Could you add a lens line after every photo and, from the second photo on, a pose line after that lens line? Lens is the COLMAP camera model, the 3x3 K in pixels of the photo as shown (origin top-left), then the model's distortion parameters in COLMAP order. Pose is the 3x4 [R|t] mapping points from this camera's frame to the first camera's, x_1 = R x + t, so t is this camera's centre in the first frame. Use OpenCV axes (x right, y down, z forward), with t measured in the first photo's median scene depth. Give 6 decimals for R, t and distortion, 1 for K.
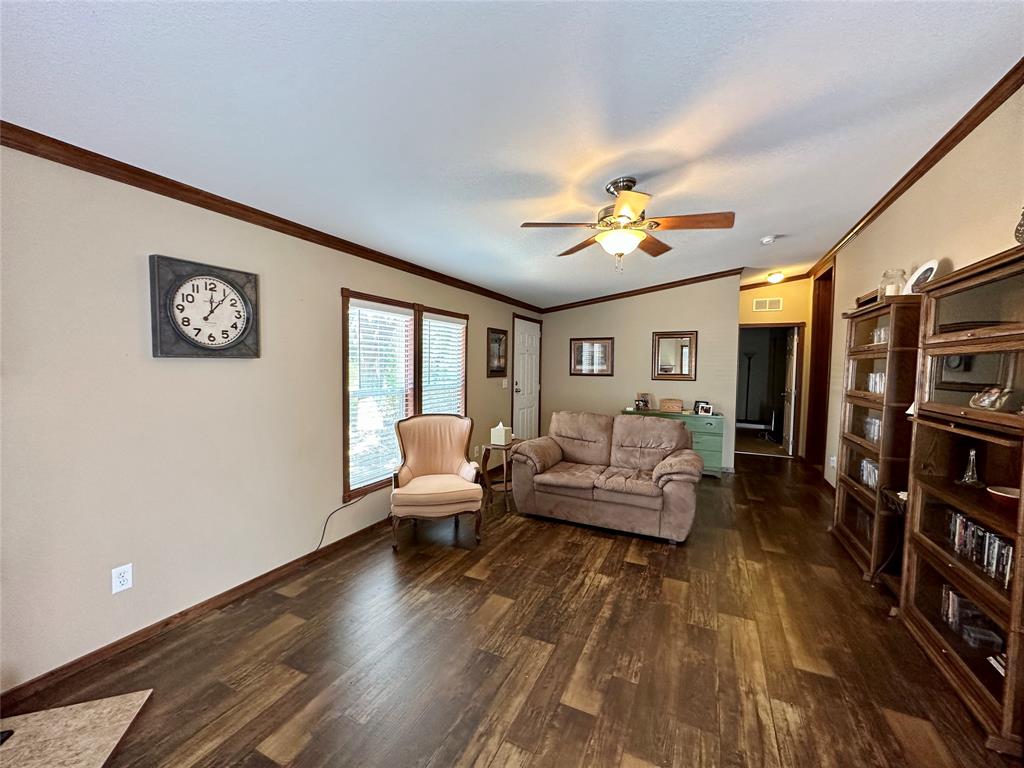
lens RADIAL K [[407.6, 0, 512.7], [0, 407.6, 381.9], [0, 0, 1]] dist [-0.003747, 0.000700]
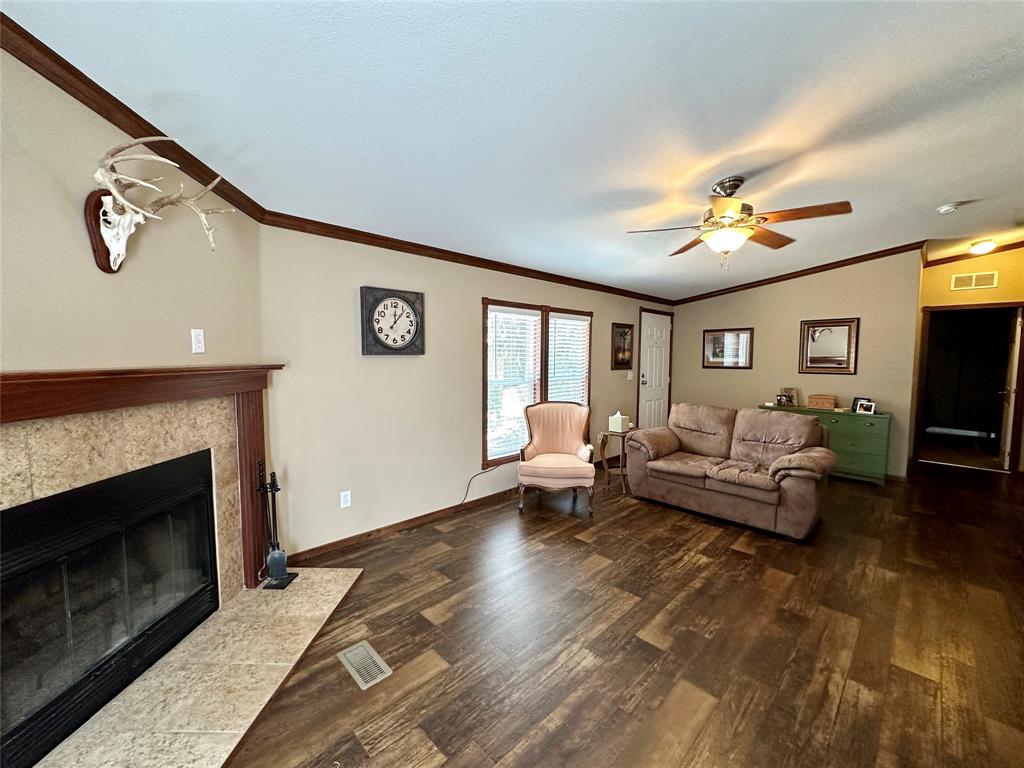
lens RADIAL K [[407.6, 0, 513.2], [0, 407.6, 381.1], [0, 0, 1]] dist [-0.003747, 0.000700]
pose [[0.940644, 0.013669, -0.339121, 0.116553], [-0.008109, 0.999809, 0.017809, 0.002976], [0.339299, -0.014003, 0.940574, -0.176324]]
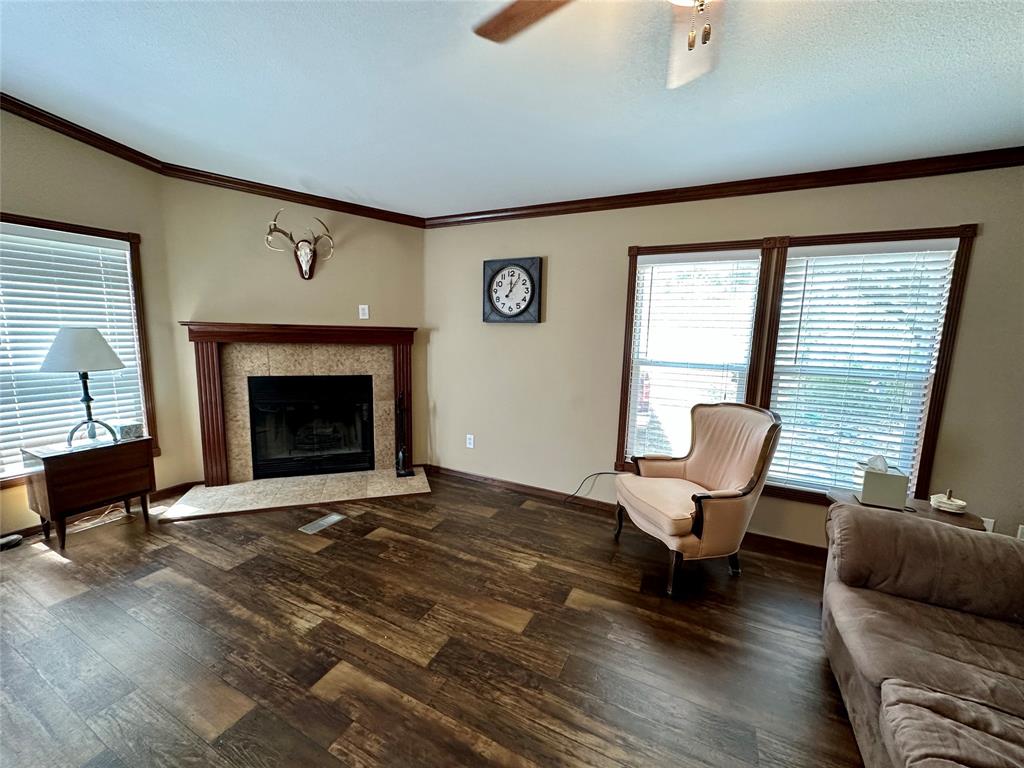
lens RADIAL K [[407.6, 0, 514.2], [0, 407.6, 385.4], [0, 0, 1]] dist [-0.003747, 0.000700]
pose [[-0.007718, 0.128004, -0.991744, 0.673511], [-0.067492, 0.989445, 0.128233, -0.021285], [0.997690, 0.067924, 0.001003, 0.914244]]
